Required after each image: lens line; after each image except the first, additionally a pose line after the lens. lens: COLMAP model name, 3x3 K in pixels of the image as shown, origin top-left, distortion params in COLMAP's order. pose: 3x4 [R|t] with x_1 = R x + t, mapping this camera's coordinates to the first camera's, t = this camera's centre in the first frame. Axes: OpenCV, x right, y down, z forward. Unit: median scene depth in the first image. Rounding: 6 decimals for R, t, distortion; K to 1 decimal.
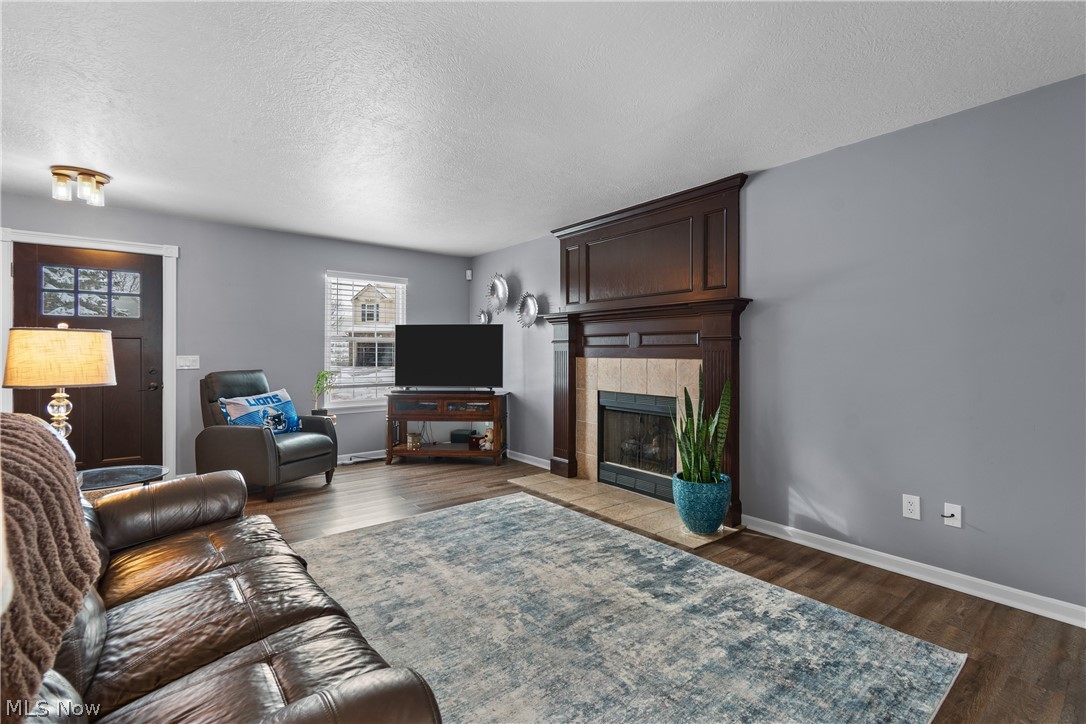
lens RADIAL K [[467.4, 0, 545.2], [0, 467.4, 340.2], [0, 0, 1]] dist [0.002242, 0.000082]
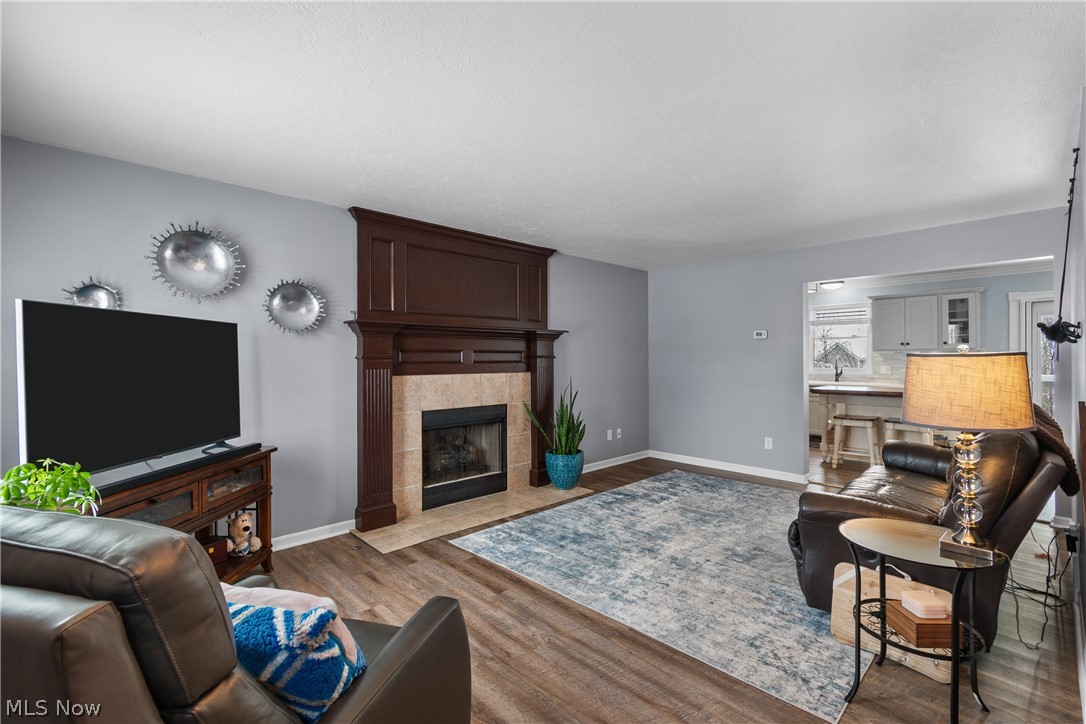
lens RADIAL K [[480.5, 0, 547.9], [0, 480.5, 357.1], [0, 0, 1]] dist [0.000192, -0.000334]
pose [[-0.064669, 0.002046, 0.997905, -1.200270], [-0.022704, 0.999736, -0.003521, 0.000052], [-0.997648, -0.022884, -0.064605, 1.177431]]
